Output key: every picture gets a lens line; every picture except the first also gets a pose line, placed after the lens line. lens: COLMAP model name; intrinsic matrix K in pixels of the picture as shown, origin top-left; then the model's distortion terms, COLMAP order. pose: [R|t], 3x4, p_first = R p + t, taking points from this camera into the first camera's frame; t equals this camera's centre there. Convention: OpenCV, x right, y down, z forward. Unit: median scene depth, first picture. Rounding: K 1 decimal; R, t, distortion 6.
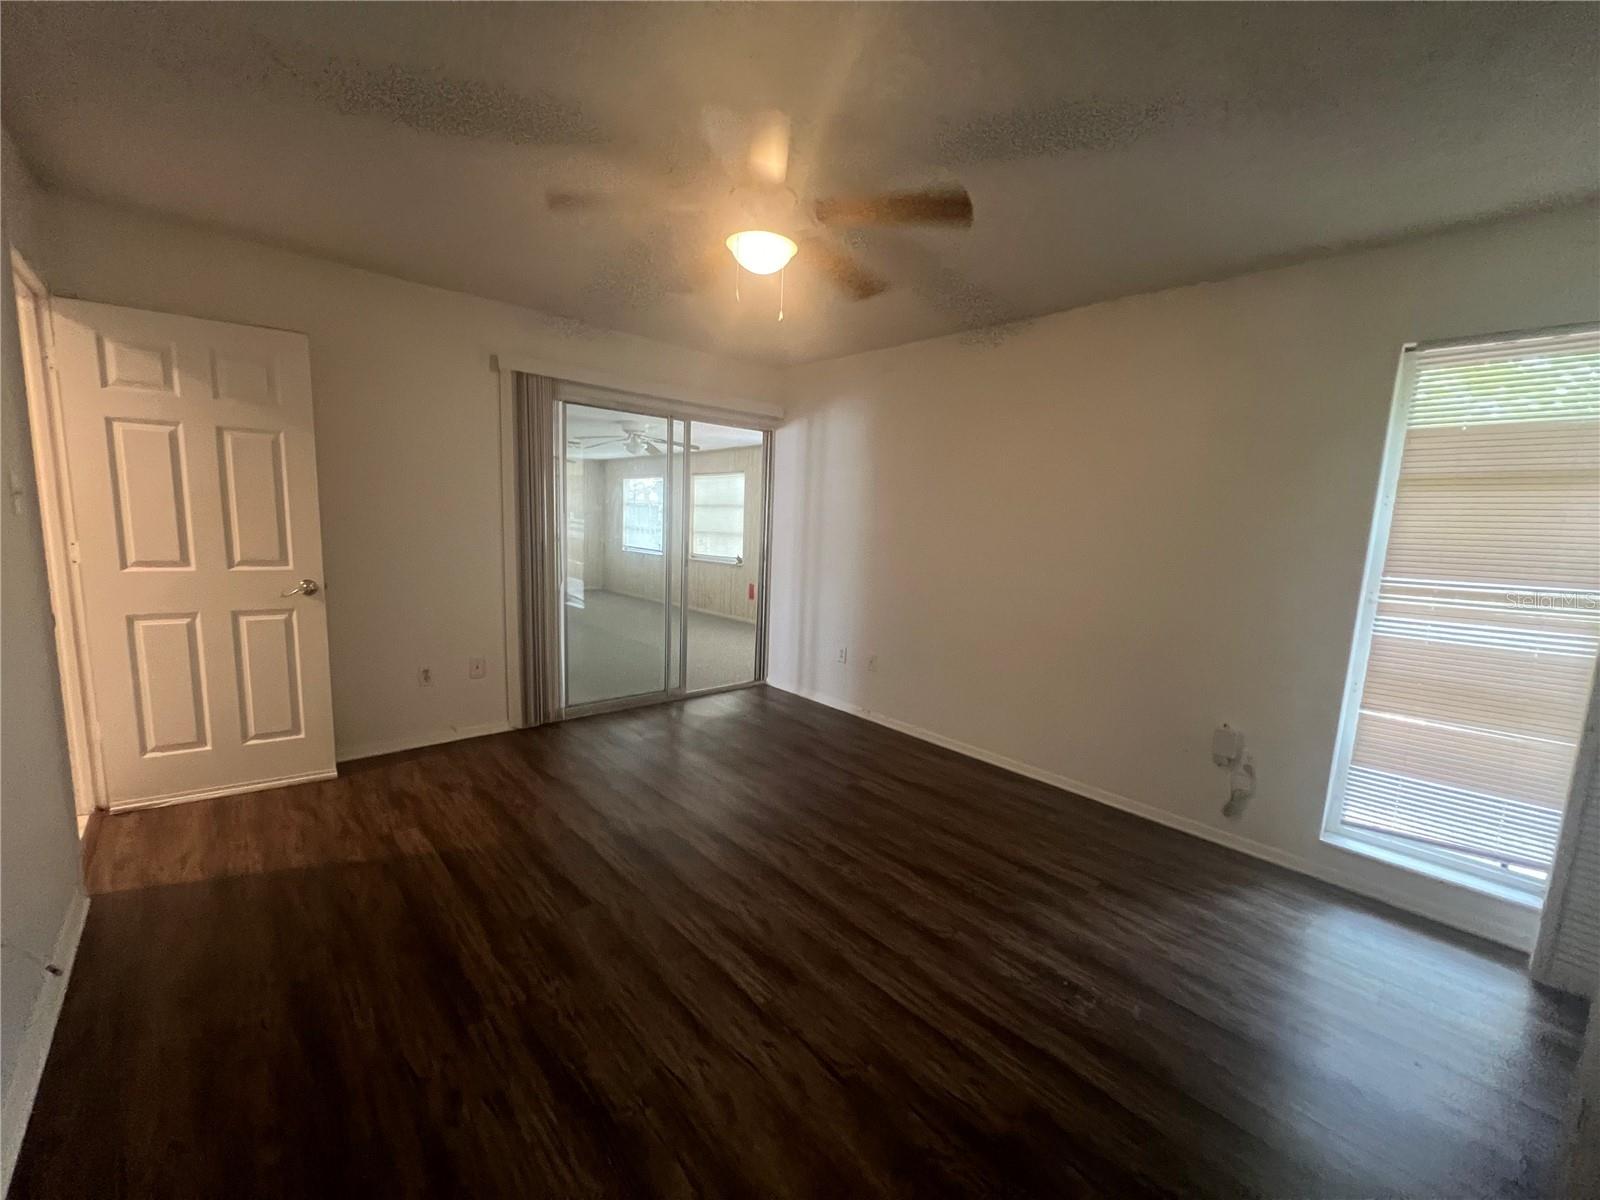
lens RADIAL K [[639.5, 0, 800.4], [0, 639.5, 602.4], [0, 0, 1]] dist [-0.000631, -0.000142]
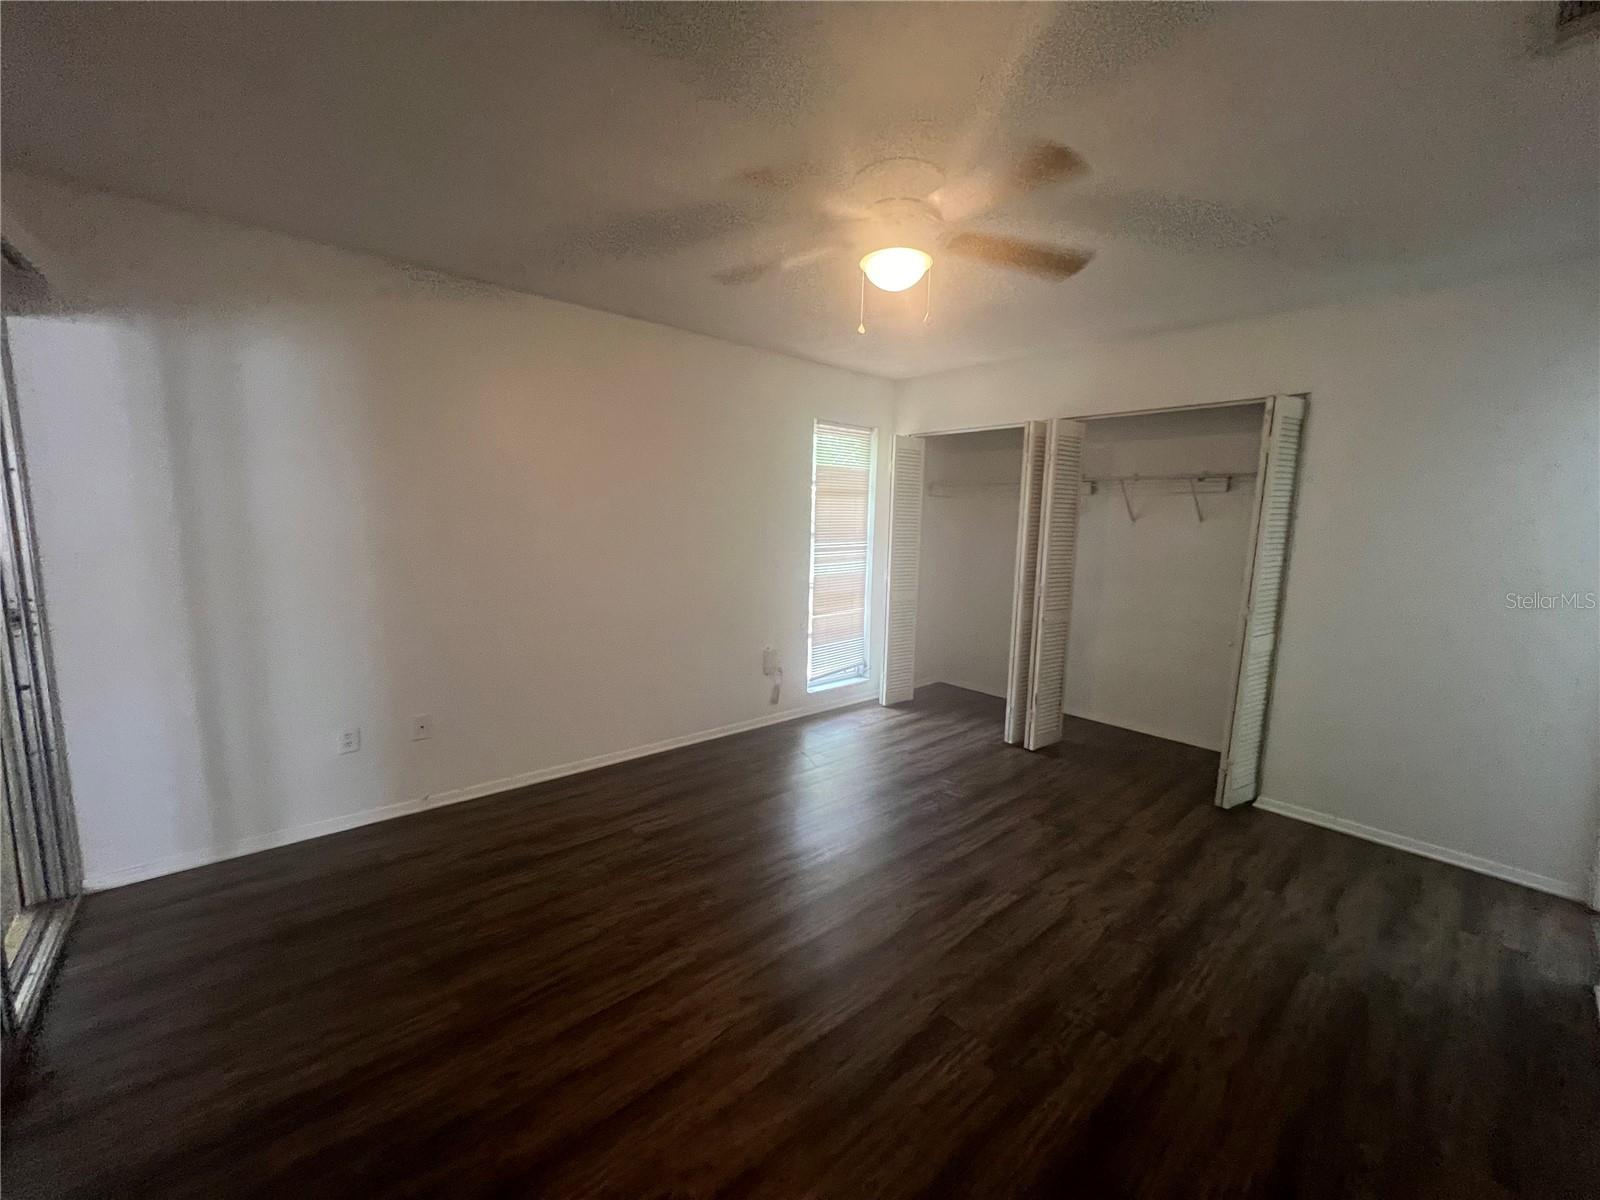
lens RADIAL K [[639.5, 0, 800.4], [0, 639.5, 602.4], [0, 0, 1]] dist [-0.000631, -0.000142]
pose [[0.016607, -0.174132, 0.984582, -1.100315], [0.112464, 0.978794, 0.171211, -0.225626], [-0.993517, 0.107887, 0.035839, 1.140947]]
